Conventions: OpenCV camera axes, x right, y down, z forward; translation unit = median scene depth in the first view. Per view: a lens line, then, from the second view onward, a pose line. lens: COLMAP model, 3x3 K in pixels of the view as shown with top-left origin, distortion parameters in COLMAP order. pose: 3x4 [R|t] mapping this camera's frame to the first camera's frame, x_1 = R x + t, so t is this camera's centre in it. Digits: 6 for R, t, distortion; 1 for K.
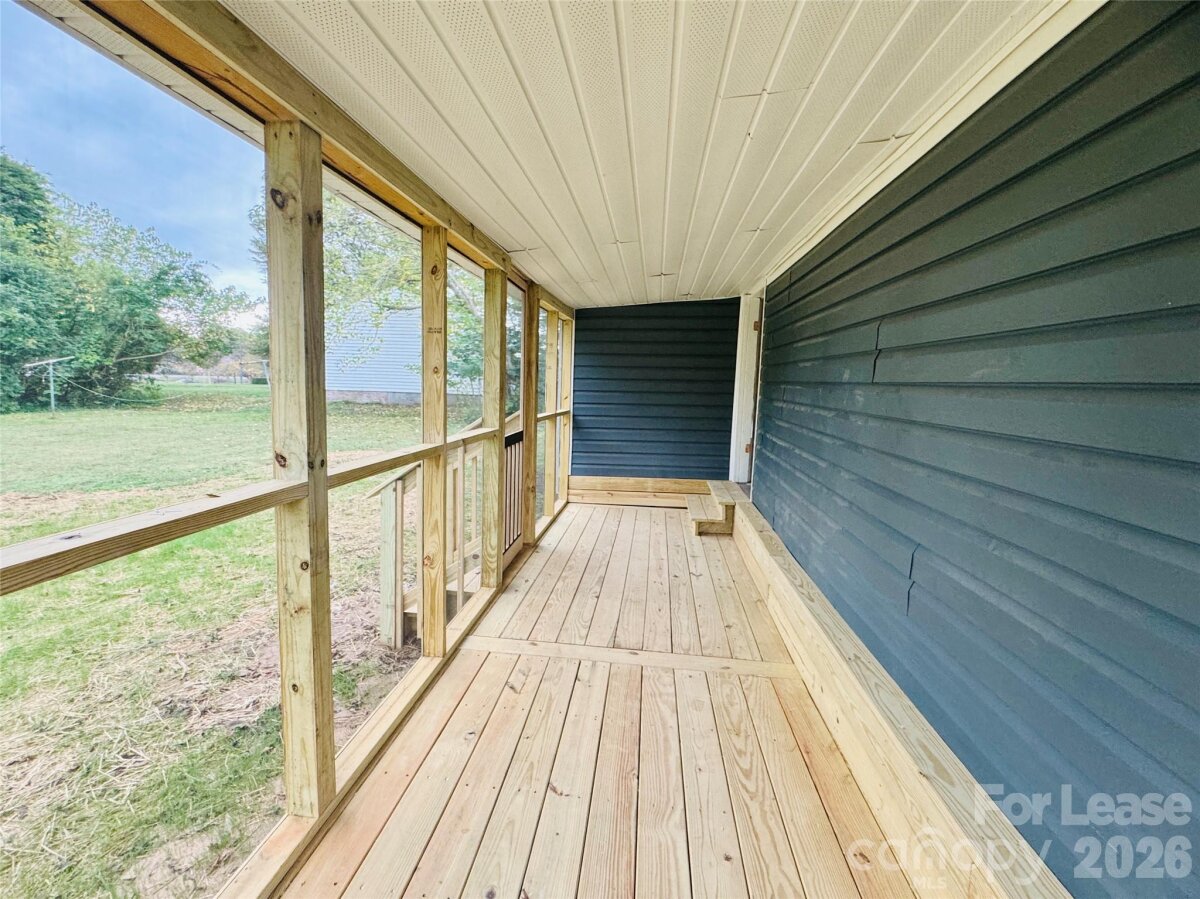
lens RADIAL K [[519.1, 0, 595.4], [0, 519.1, 443.1], [0, 0, 1]] dist [0.002453, 0.000453]
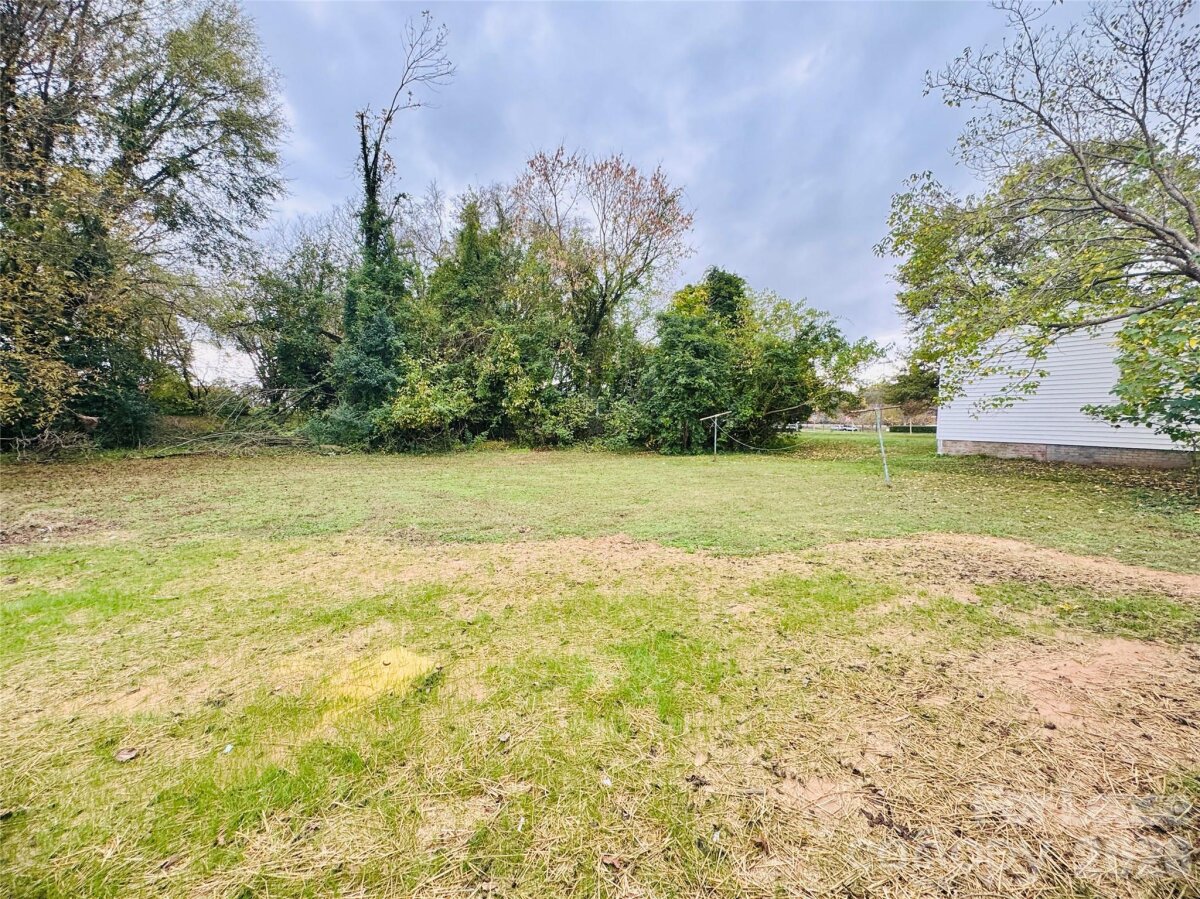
lens RADIAL K [[519.1, 0, 595.4], [0, 519.1, 443.1], [0, 0, 1]] dist [0.002453, 0.000453]
pose [[0.458997, 0.020322, -0.888206, -0.051009], [-0.102545, 0.994268, -0.030243, -0.016967], [0.882500, 0.104963, 0.458450, 0.126714]]
